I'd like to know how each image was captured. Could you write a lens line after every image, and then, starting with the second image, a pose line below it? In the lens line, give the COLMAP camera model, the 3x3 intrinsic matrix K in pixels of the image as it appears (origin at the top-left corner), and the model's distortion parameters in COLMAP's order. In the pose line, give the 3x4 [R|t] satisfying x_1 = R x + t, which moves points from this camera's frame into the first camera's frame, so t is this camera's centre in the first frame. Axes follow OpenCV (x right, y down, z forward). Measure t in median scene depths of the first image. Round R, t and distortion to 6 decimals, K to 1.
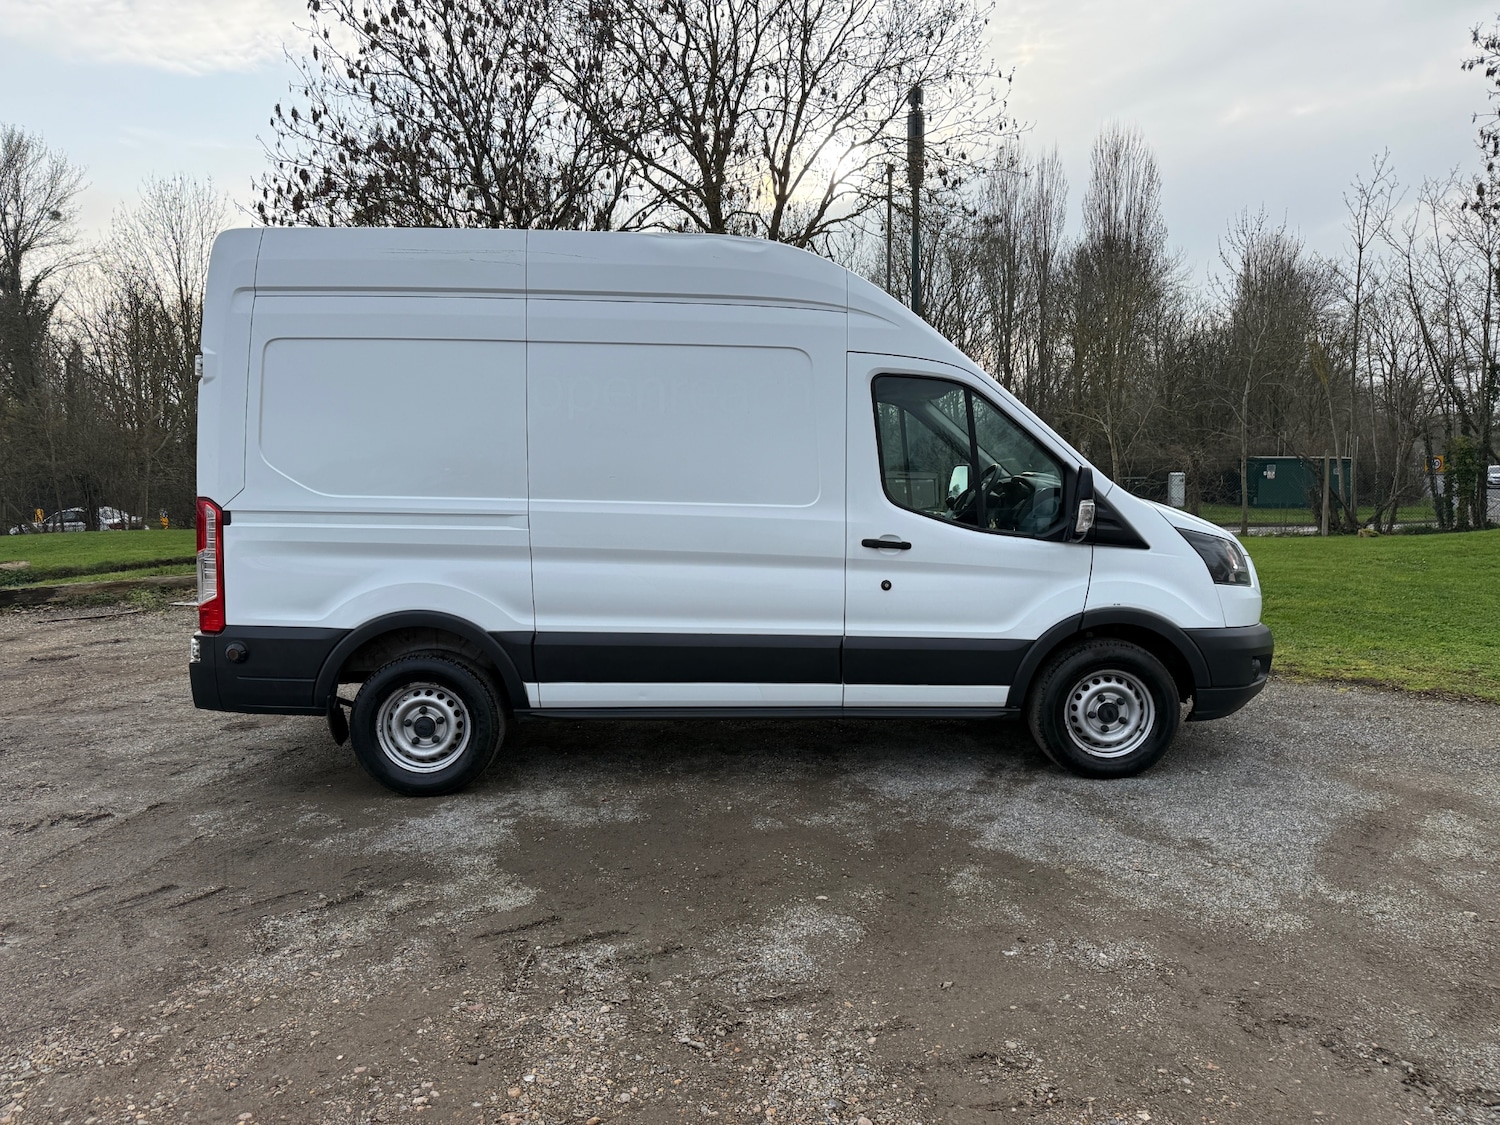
lens RADIAL K [[1052.5, 0, 745.9], [0, 1052.5, 551.8], [0, 0, 1]] dist [0.025949, -0.028766]
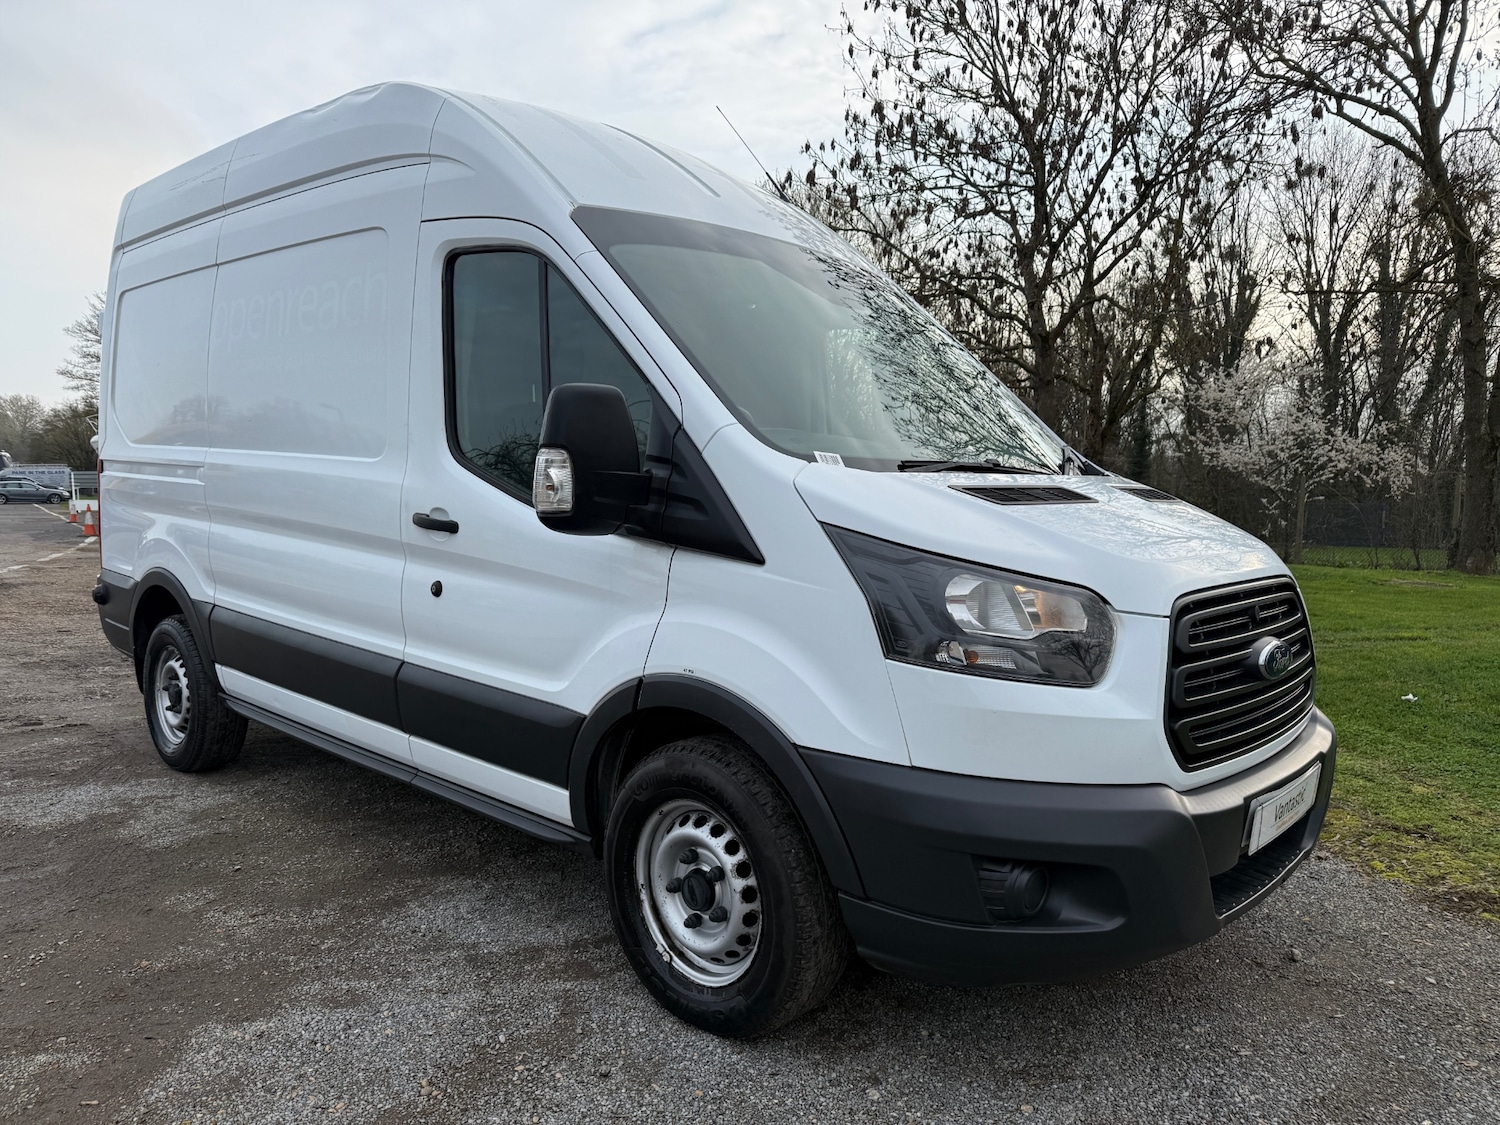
lens RADIAL K [[1052.5, 0, 762.4], [0, 1052.5, 568.7], [0, 0, 1]] dist [0.025949, -0.028766]
pose [[0.720580, 0.076414, -0.689148, 0.717005], [-0.087807, 0.995963, 0.018622, -0.008967], [0.687789, 0.047093, 0.724381, 0.684448]]
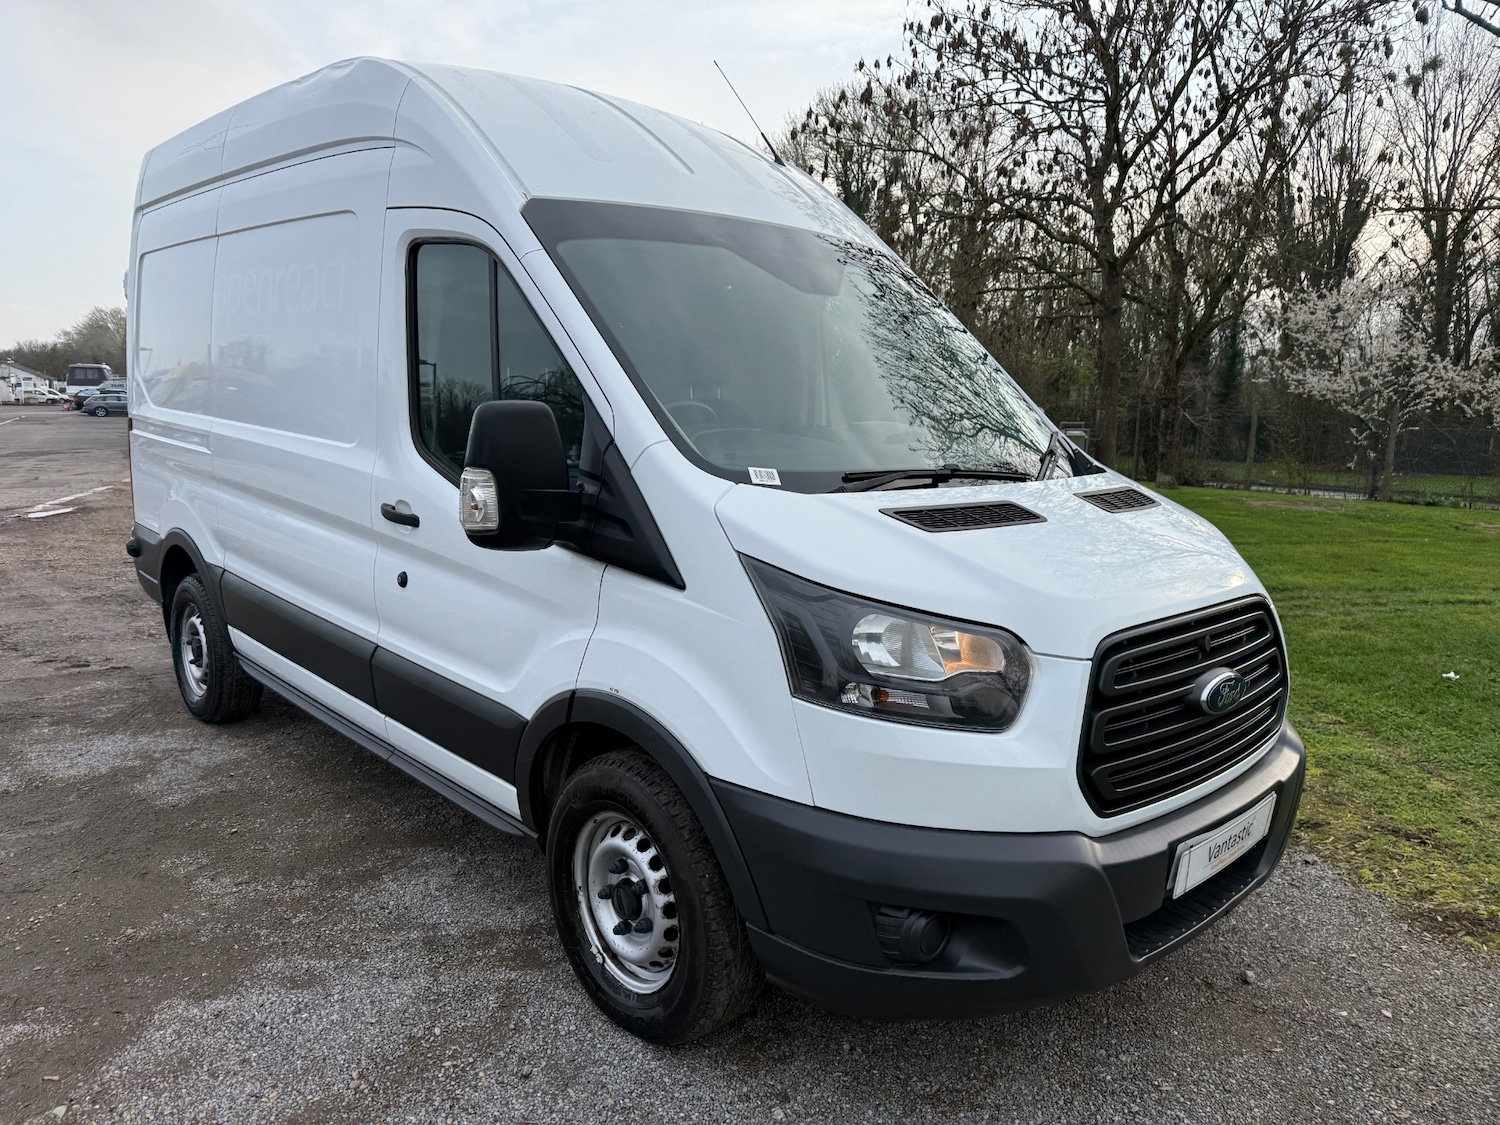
lens RADIAL K [[1052.5, 0, 746.9], [0, 1052.5, 566.7], [0, 0, 1]] dist [0.025949, -0.028766]
pose [[0.659812, 0.144499, -0.737407, 0.754284], [-0.100389, 0.989490, 0.104071, -0.064570], [0.744695, 0.005360, 0.667383, 0.735806]]
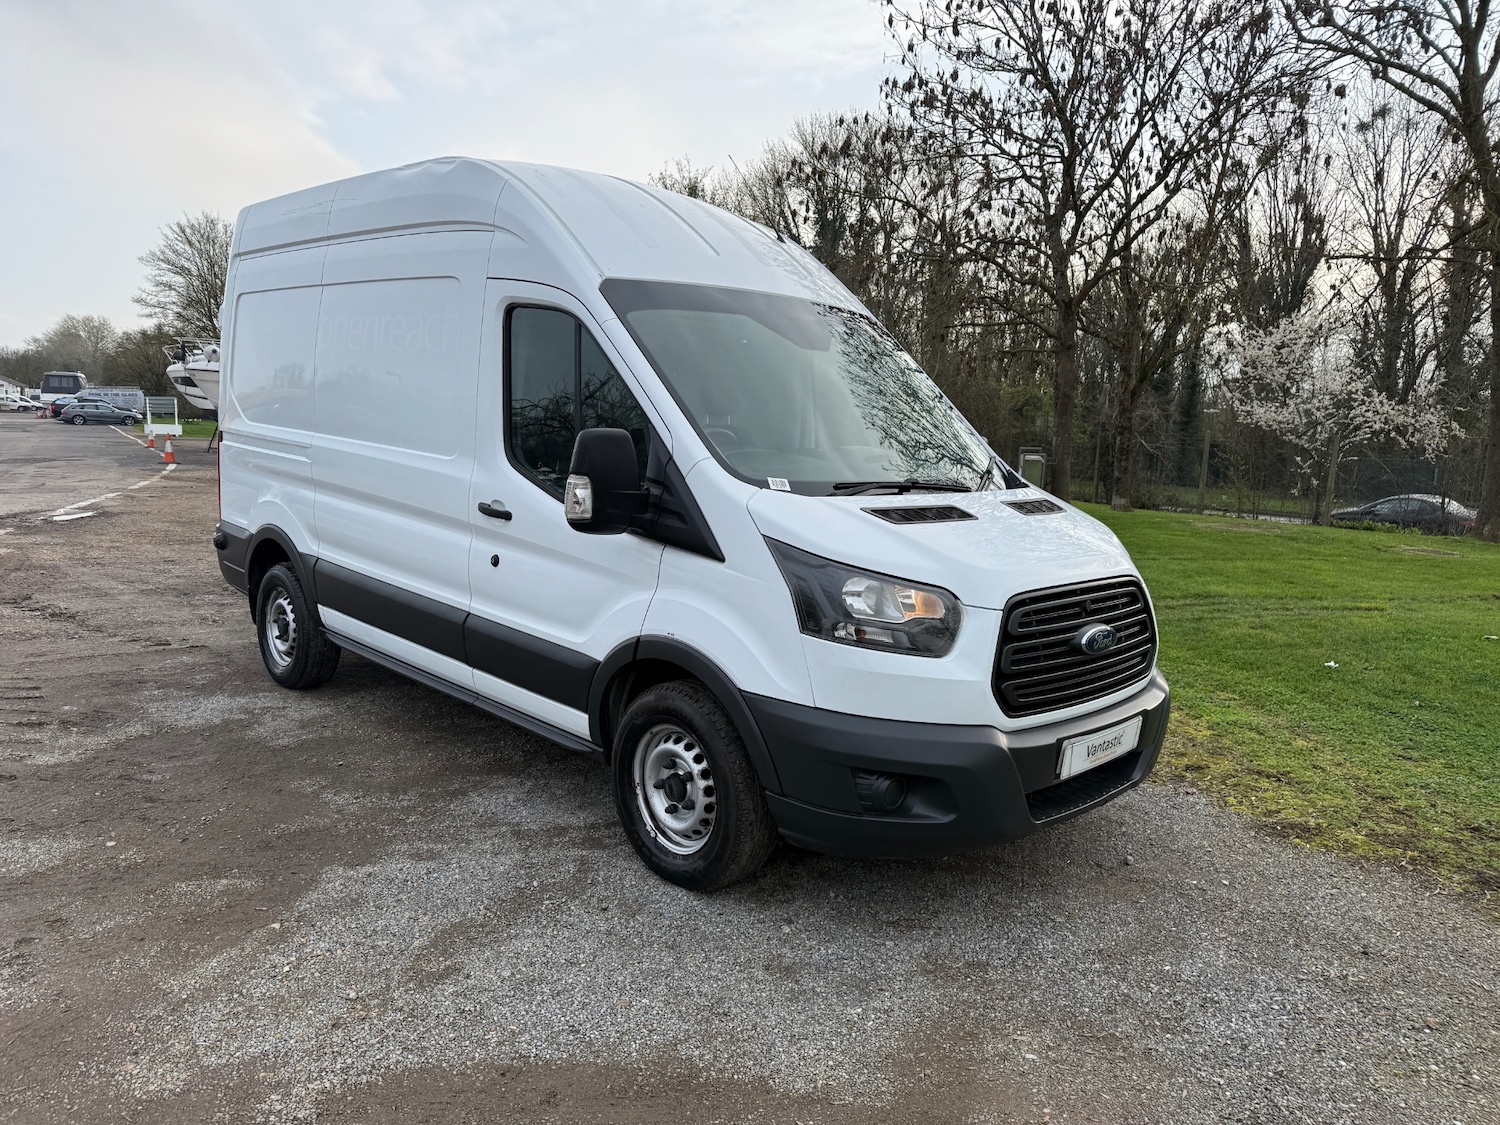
lens RADIAL K [[1052.5, 0, 751.9], [0, 1052.5, 551.6], [0, 0, 1]] dist [0.025949, -0.028766]
pose [[0.680608, 0.129993, -0.721023, 0.886885], [-0.116085, 0.990836, 0.069060, -0.057298], [0.723393, 0.036697, 0.689461, 0.577191]]
